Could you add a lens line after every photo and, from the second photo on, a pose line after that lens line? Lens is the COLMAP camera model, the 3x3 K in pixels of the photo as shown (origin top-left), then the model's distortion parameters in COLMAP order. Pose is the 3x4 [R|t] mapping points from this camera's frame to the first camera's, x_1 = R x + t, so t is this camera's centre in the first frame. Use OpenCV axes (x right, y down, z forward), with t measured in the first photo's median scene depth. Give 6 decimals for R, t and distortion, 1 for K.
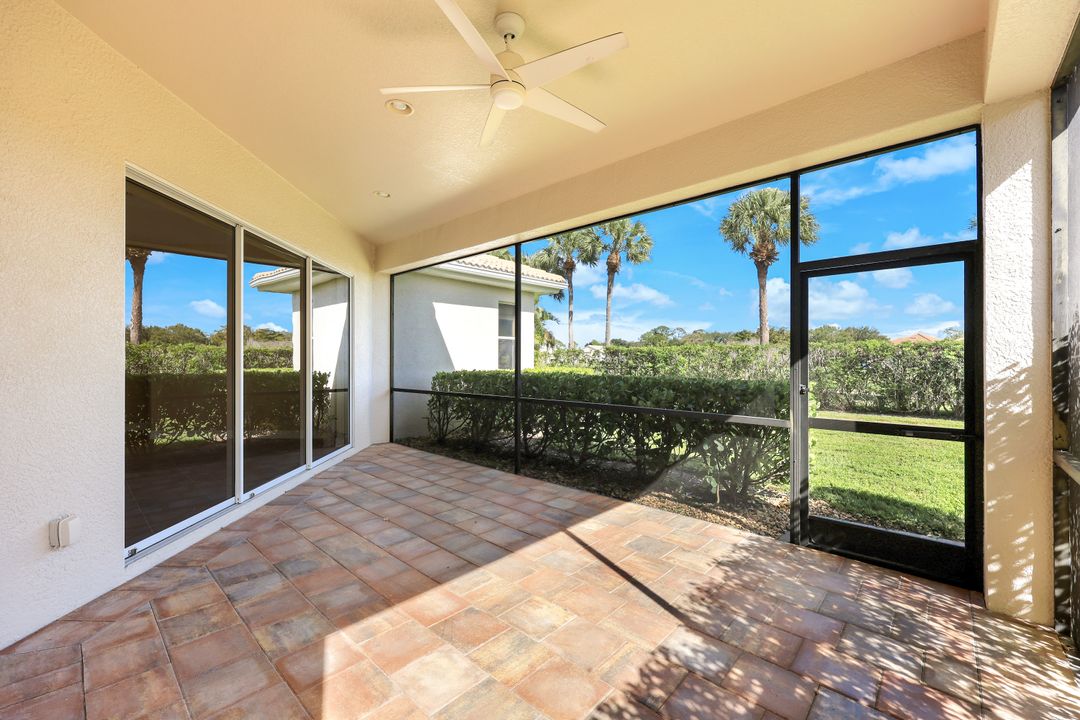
lens RADIAL K [[436.2, 0, 537.8], [0, 436.2, 359.3], [0, 0, 1]] dist [0.008035, 0.000057]
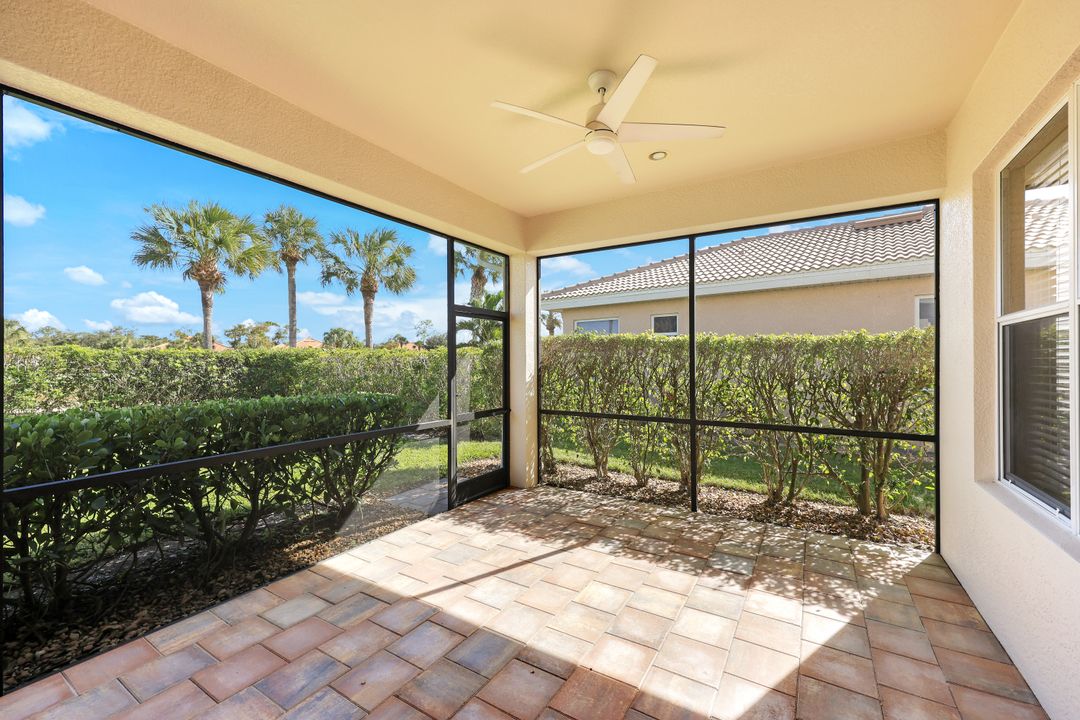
lens RADIAL K [[436.2, 0, 545.0], [0, 436.2, 360.8], [0, 0, 1]] dist [0.008035, 0.000057]
pose [[-0.175011, -0.000437, 0.984566, -0.790978], [0.002342, 0.999997, 0.000860, -0.039926], [-0.984564, 0.002456, -0.175010, 0.938941]]
